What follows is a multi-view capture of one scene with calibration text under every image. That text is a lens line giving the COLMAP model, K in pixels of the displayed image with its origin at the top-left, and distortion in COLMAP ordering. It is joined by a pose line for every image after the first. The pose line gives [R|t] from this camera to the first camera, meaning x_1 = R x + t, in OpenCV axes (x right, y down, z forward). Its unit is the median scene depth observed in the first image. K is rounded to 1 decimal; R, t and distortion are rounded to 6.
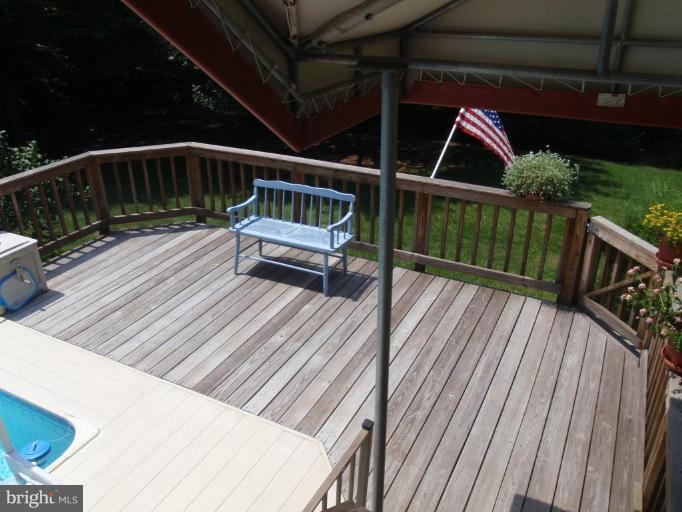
lens RADIAL K [[574.4, 0, 340.6], [0, 574.4, 254.9], [0, 0, 1]] dist [-0.074405, 0.015305]
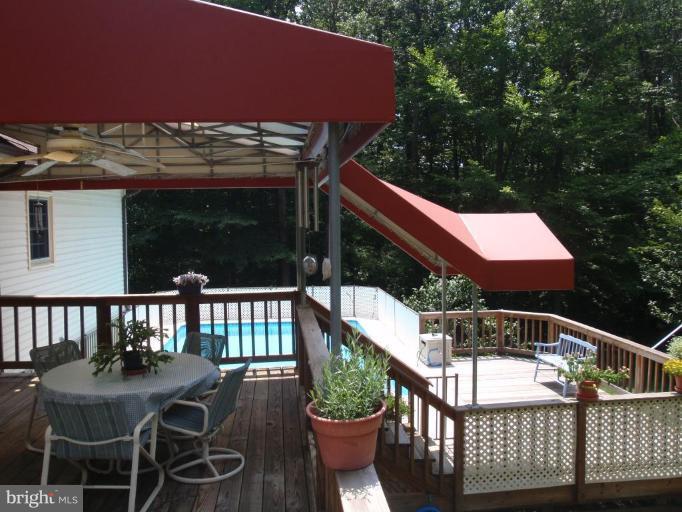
lens RADIAL K [[574.4, 0, 340.3], [0, 574.4, 255.6], [0, 0, 1]] dist [-0.074405, 0.015305]
pose [[0.552412, 0.048560, -0.832155, 0.924770], [-0.359255, 0.914697, -0.185109, 0.217954], [0.752181, 0.401212, 0.522735, -0.534199]]
